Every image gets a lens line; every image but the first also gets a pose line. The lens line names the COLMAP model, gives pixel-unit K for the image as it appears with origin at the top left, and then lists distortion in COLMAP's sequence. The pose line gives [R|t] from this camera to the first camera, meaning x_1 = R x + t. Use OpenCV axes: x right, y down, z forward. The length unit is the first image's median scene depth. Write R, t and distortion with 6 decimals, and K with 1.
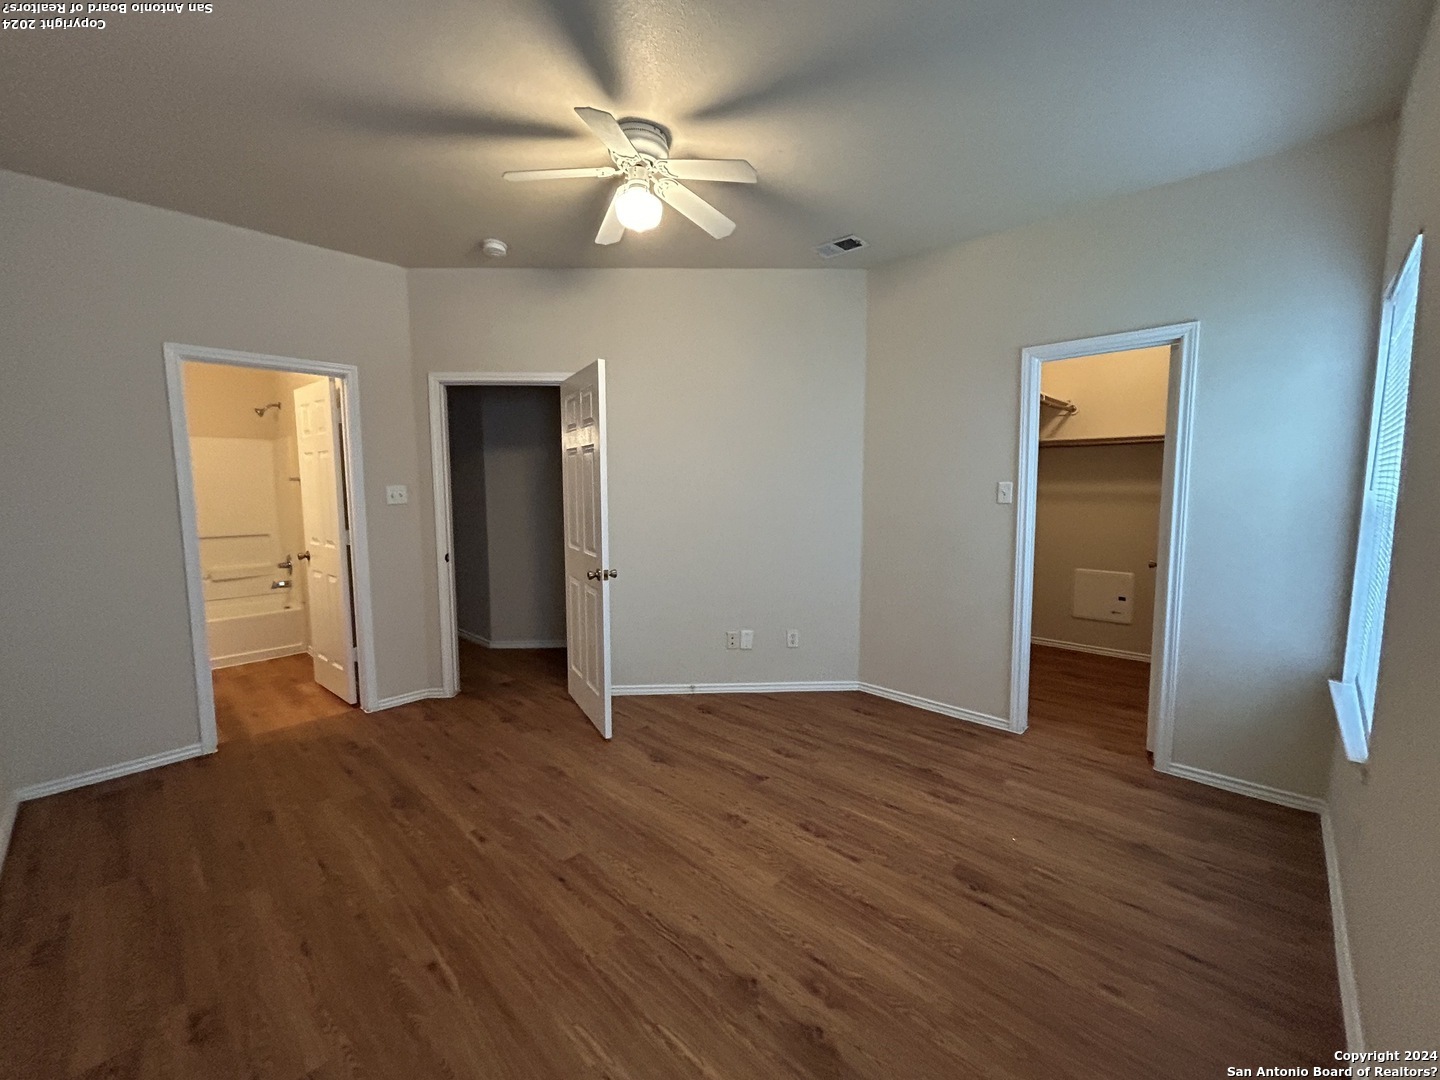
lens RADIAL K [[584.4, 0, 722.3], [0, 584.4, 540.3], [0, 0, 1]] dist [-0.003944, -0.000086]
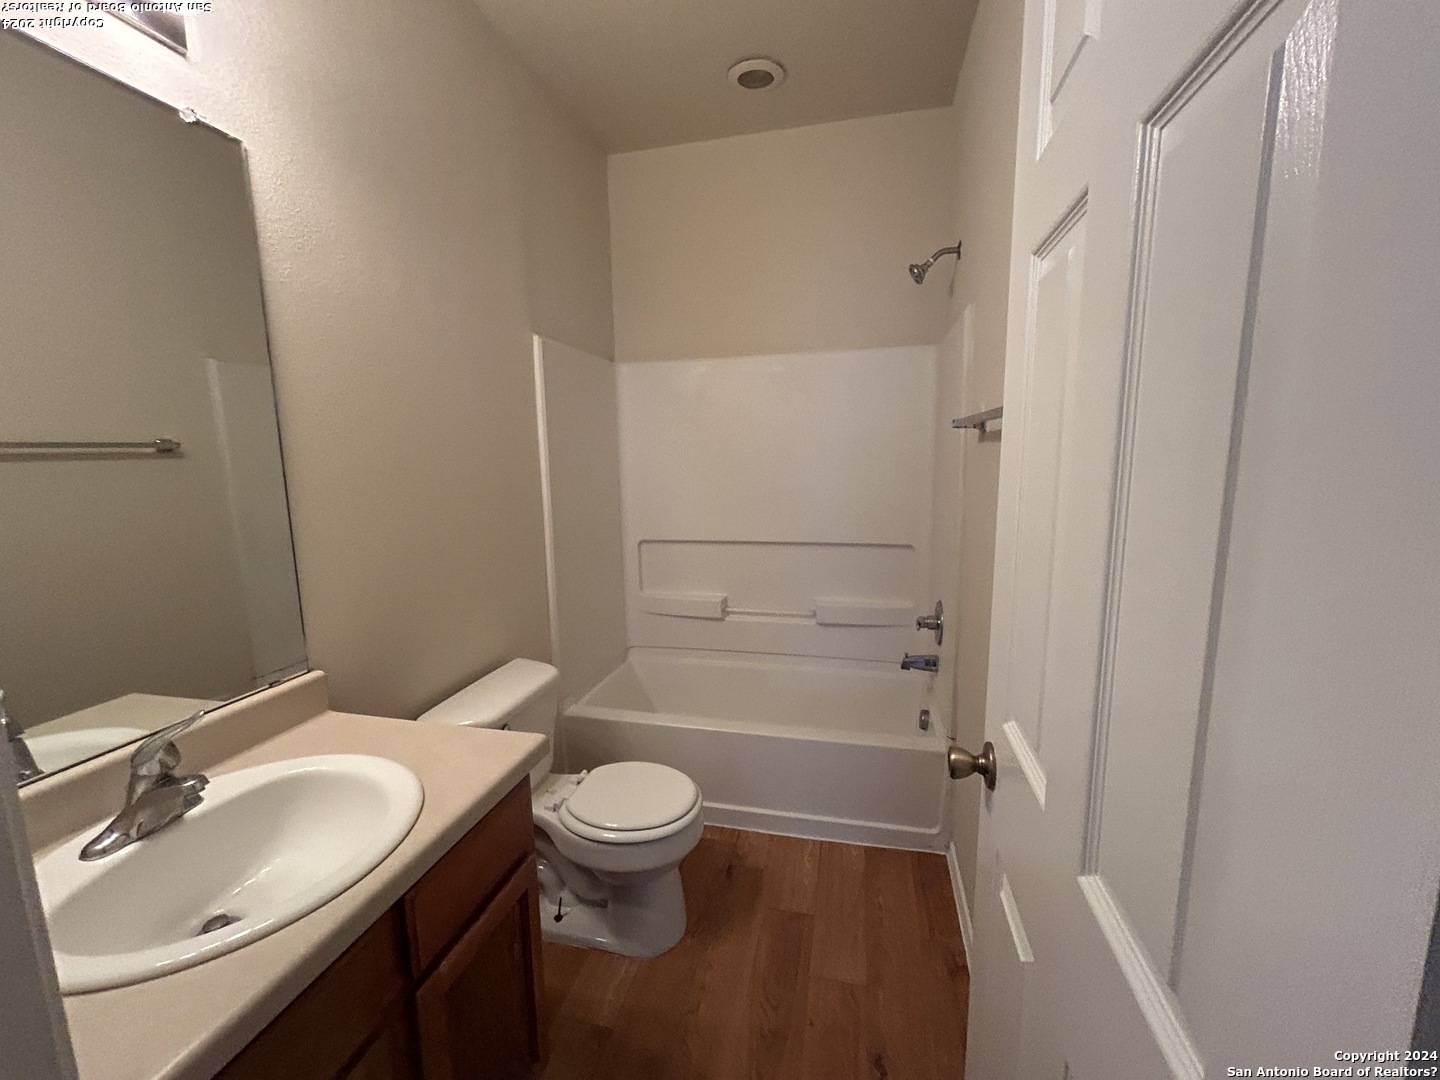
lens RADIAL K [[584.4, 0, 723.9], [0, 584.4, 537.4], [0, 0, 1]] dist [-0.003944, -0.000086]
pose [[0.522372, 0.130535, -0.842667, -0.467215], [-0.073101, 0.991431, 0.108264, -0.063503], [0.849579, 0.005046, 0.527438, 0.633494]]
